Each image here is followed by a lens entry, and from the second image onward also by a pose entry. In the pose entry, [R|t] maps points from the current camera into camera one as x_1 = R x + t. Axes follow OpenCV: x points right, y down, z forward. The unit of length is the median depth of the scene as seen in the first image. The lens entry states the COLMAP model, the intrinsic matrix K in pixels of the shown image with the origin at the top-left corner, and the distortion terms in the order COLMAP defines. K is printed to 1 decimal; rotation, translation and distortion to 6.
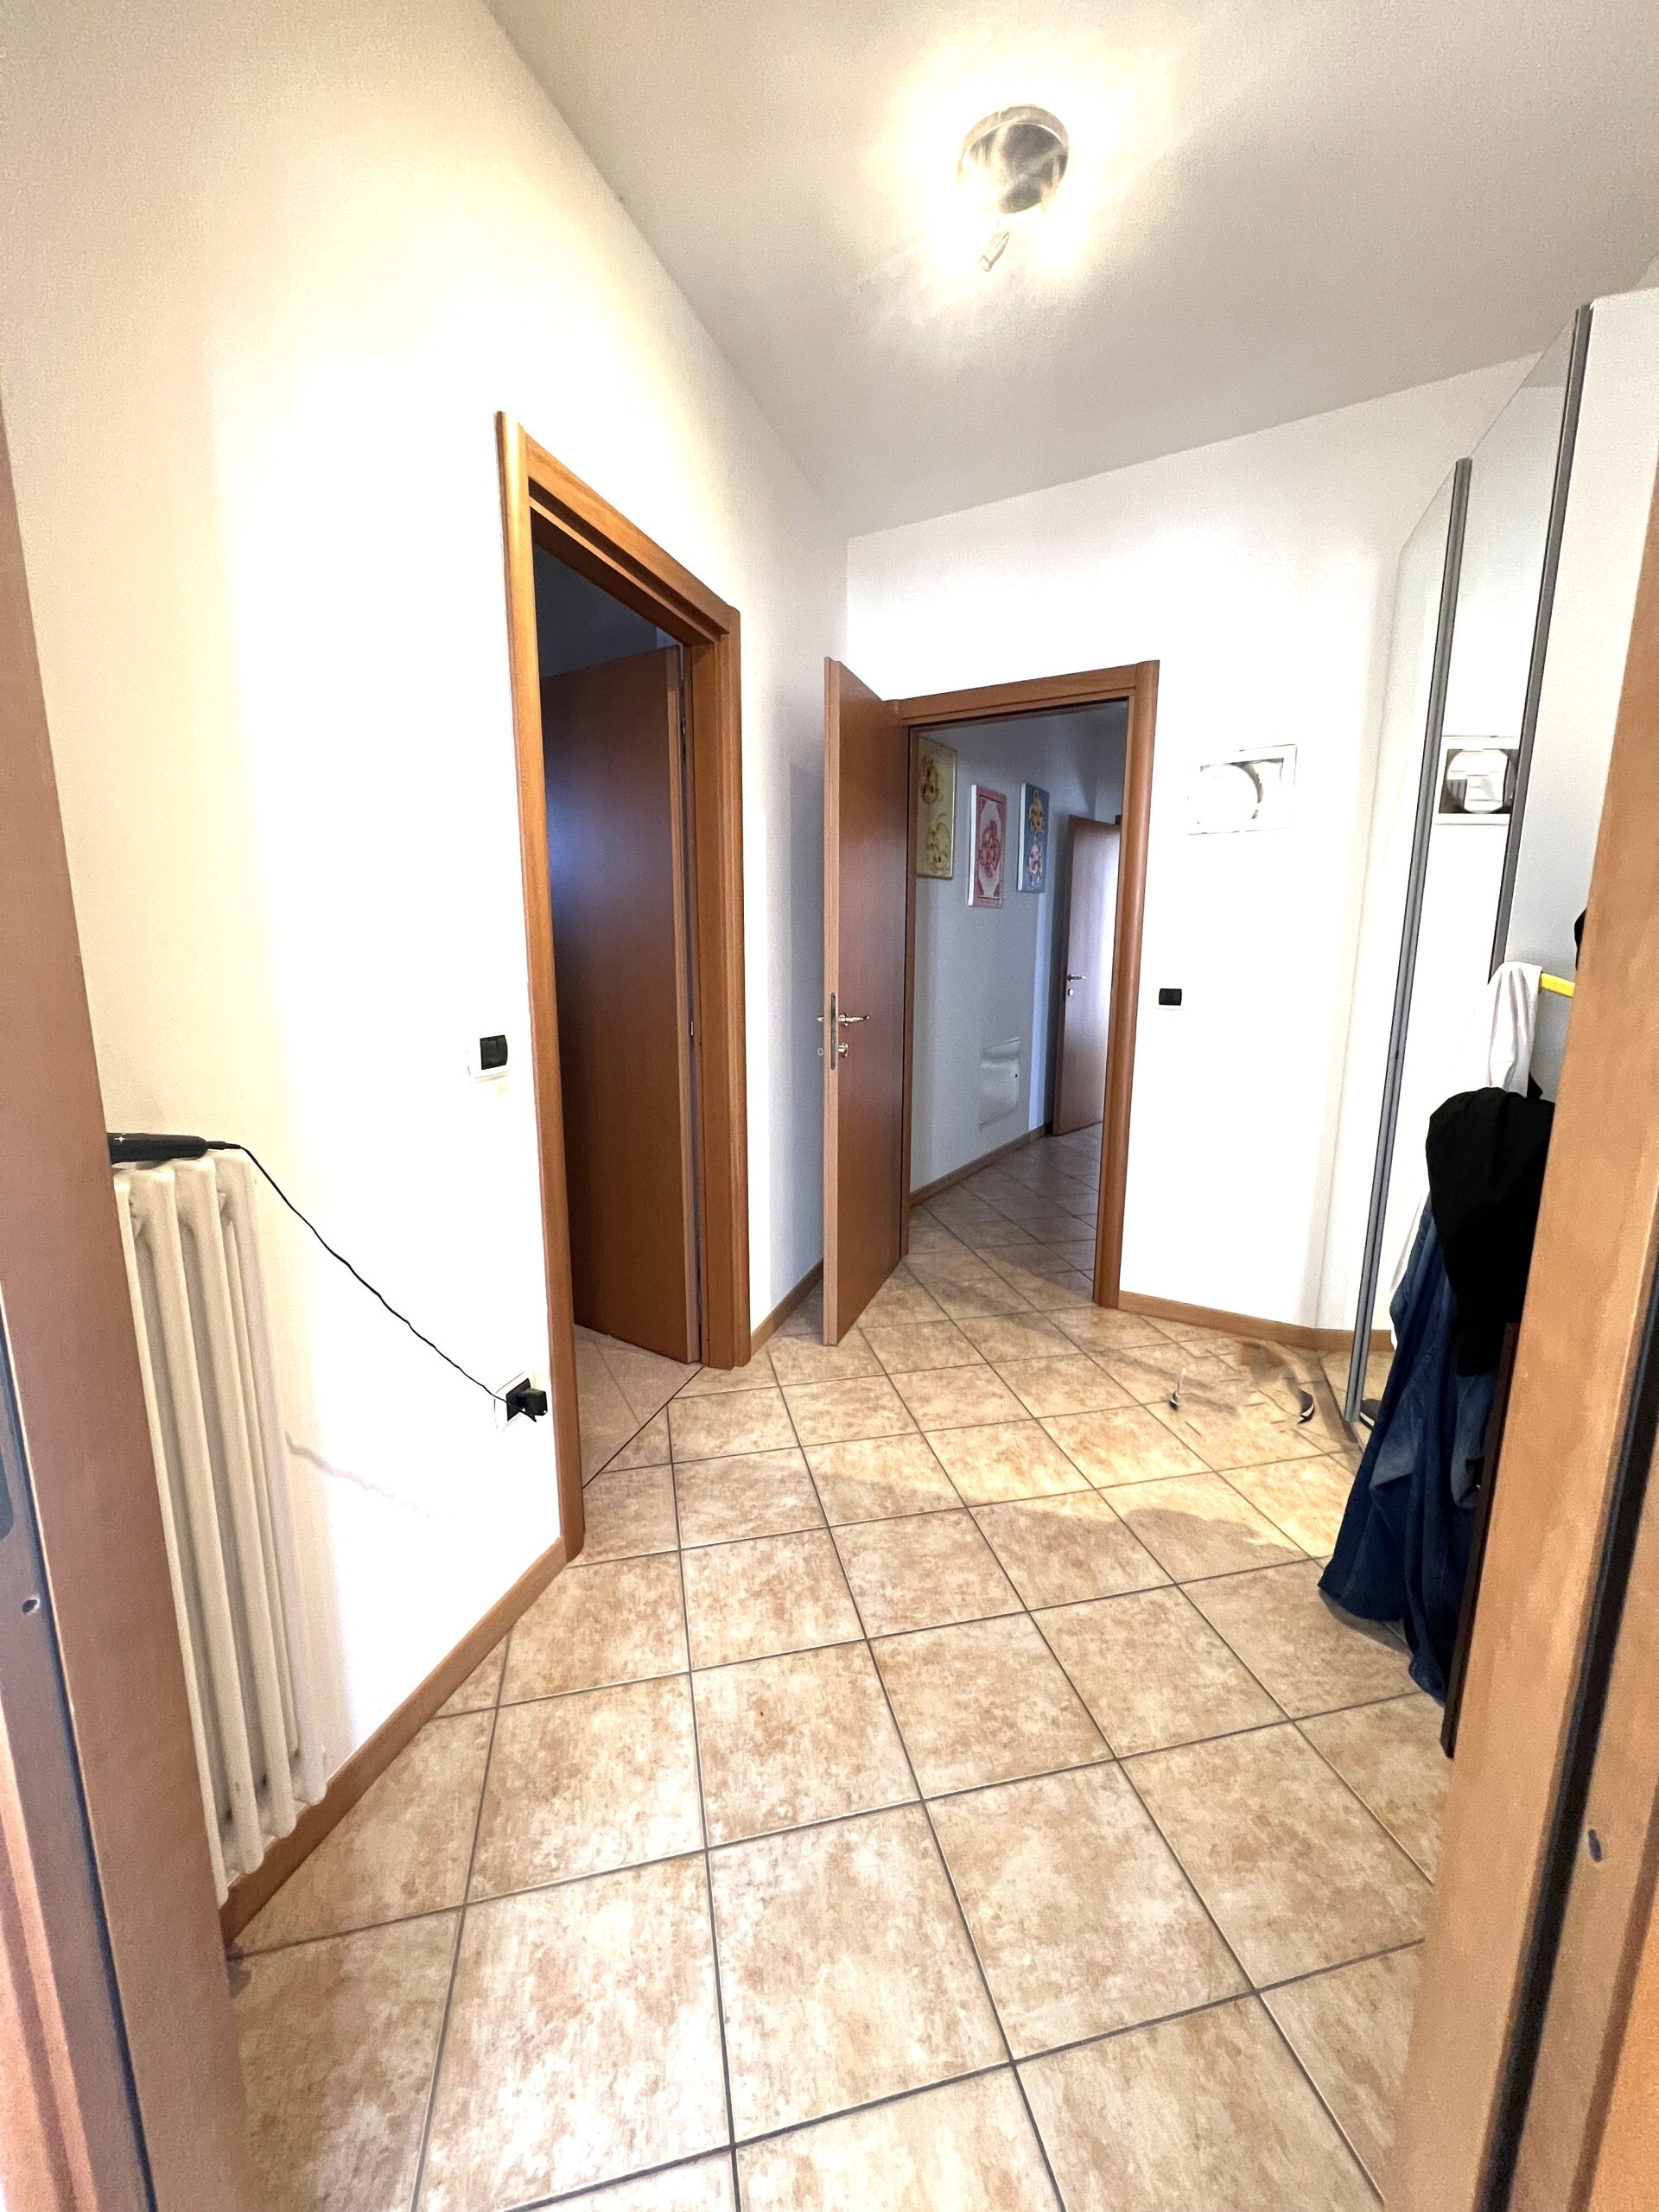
lens RADIAL K [[902.2, 0, 831.9], [0, 902.2, 1086.0], [0, 0, 1]] dist [0.000410, 0.000923]
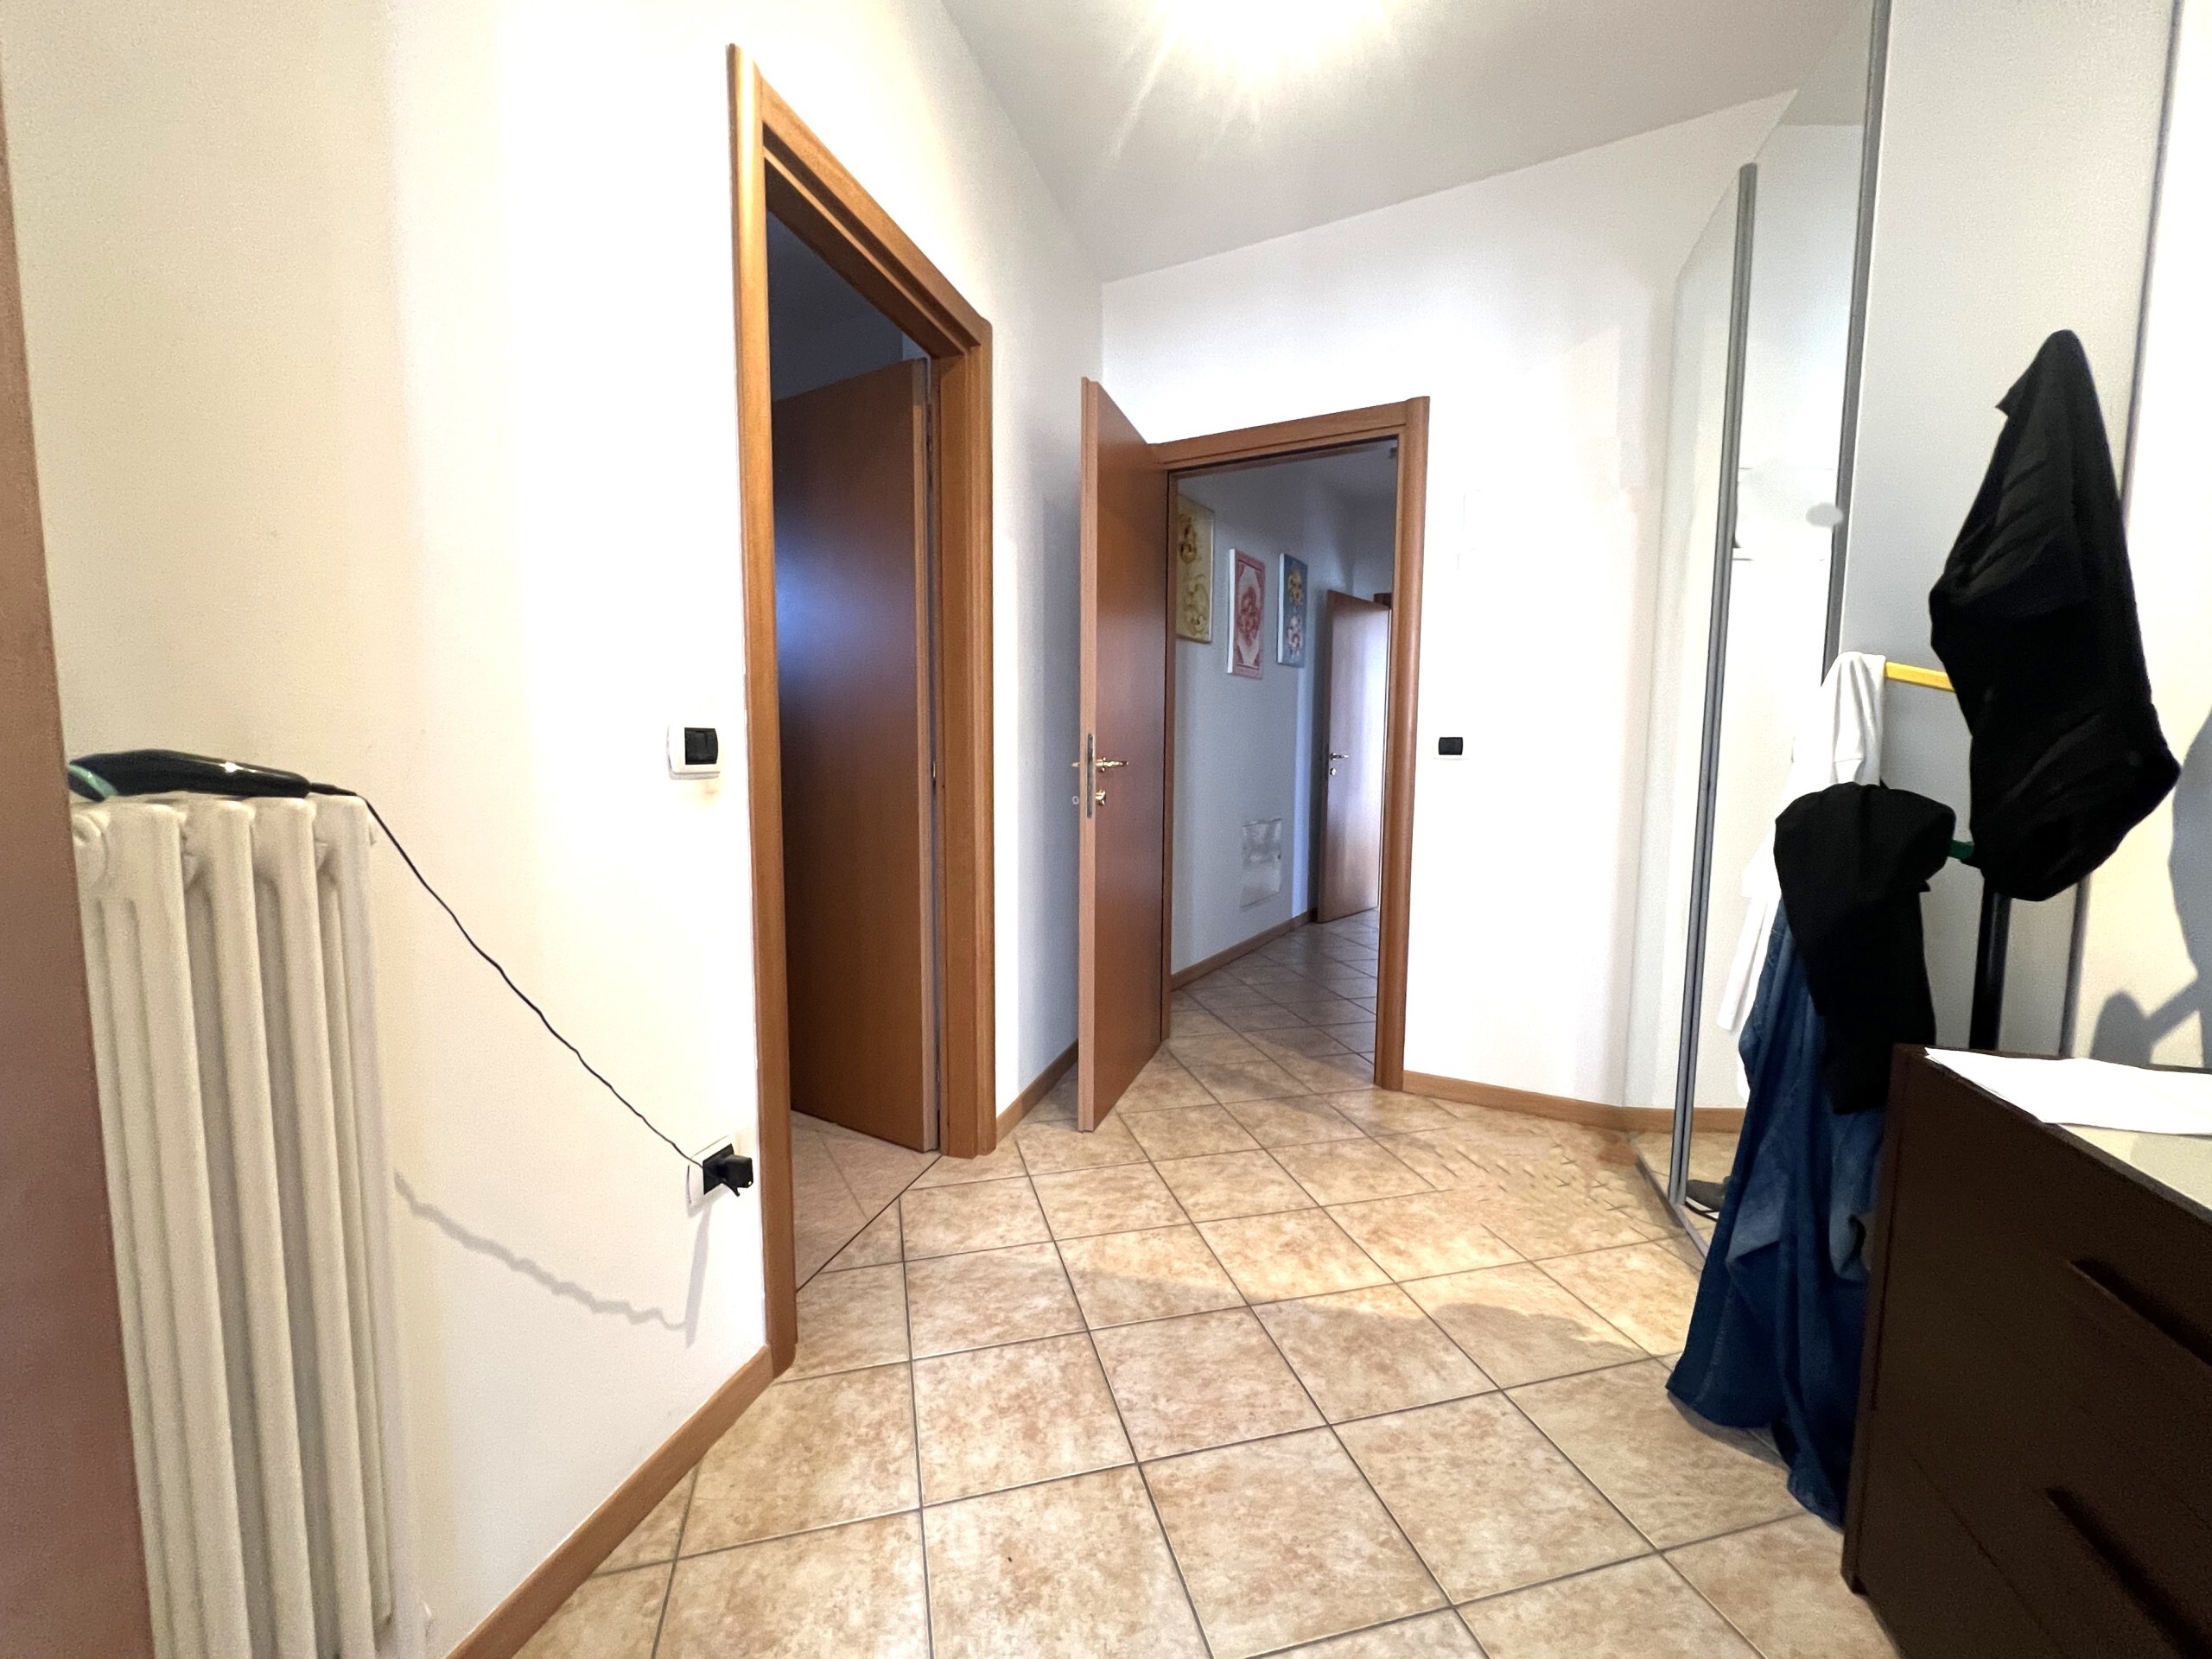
lens RADIAL K [[902.2, 0, 1105.2], [0, 902.2, 848.1], [0, 0, 1]] dist [0.000410, 0.000923]
pose [[0.999432, 0.001421, 0.033665, -0.018145], [0.001410, 0.996473, -0.083907, 0.115414], [-0.033666, 0.083907, 0.995905, 0.125918]]
